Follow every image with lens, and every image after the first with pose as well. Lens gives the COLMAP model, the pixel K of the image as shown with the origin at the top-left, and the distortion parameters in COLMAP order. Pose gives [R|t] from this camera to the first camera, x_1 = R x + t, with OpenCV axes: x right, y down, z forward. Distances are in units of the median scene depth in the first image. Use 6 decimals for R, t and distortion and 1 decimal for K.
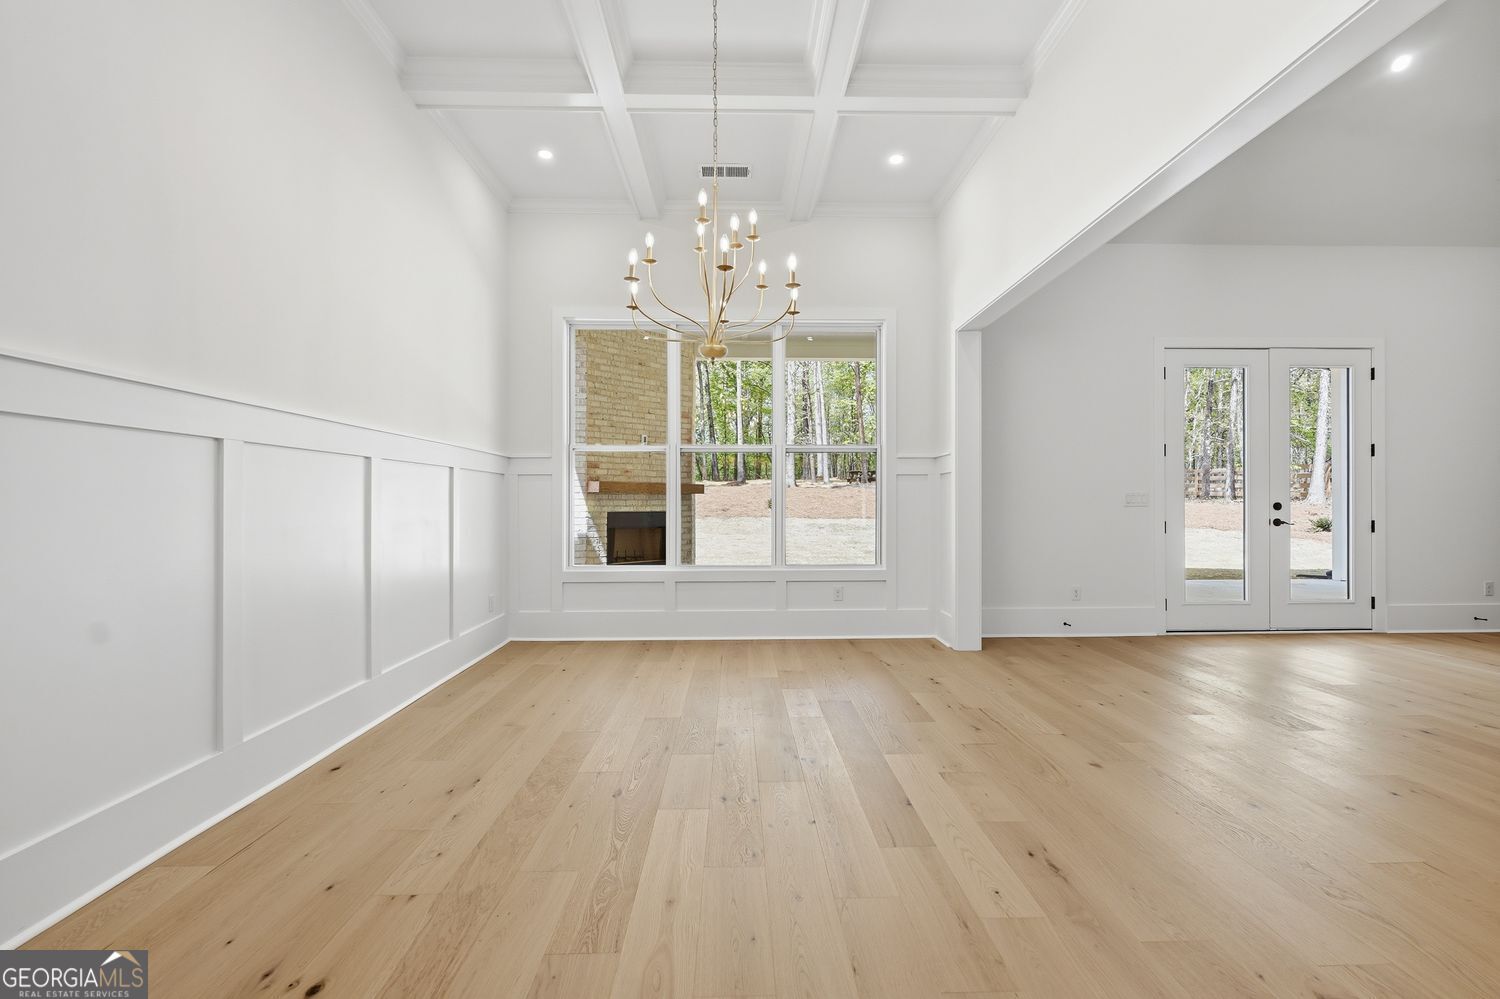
lens RADIAL K [[643.0, 0, 755.2], [0, 643.0, 500.2], [0, 0, 1]] dist [0.002401, 0.000170]
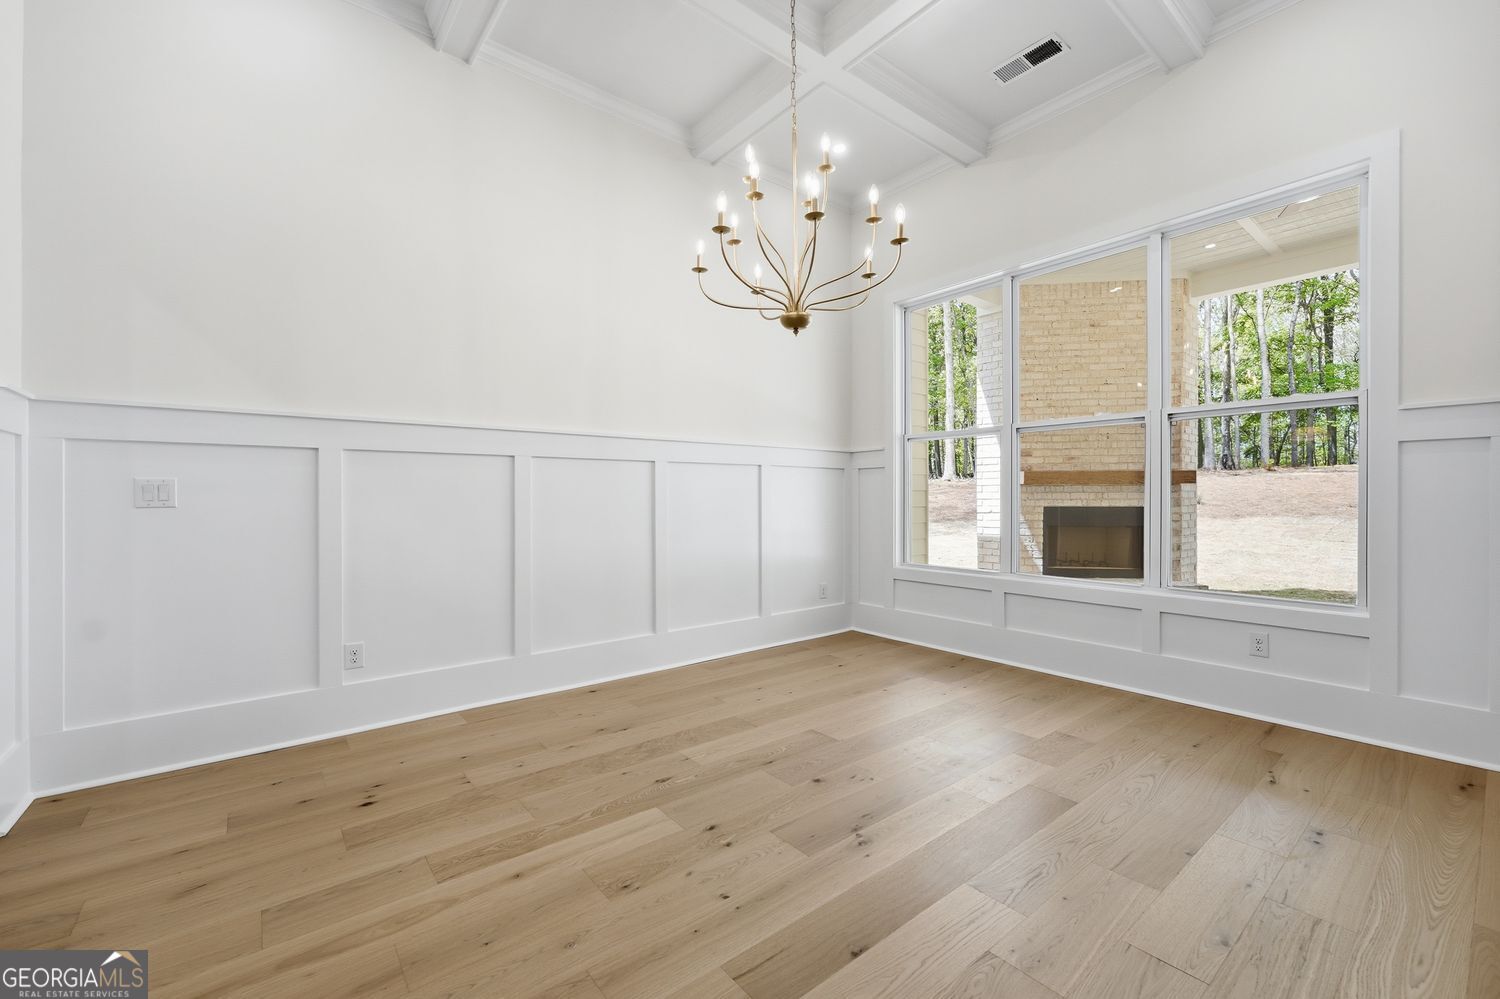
lens RADIAL K [[639.1, 0, 750.0], [0, 639.1, 499.5], [0, 0, 1]] dist [-0.000973, -0.000017]
pose [[0.577899, 0.002678, -0.816104, 0.245660], [0.005062, 0.999964, 0.006865, 0.000990], [0.816093, -0.008098, 0.577864, 0.186907]]
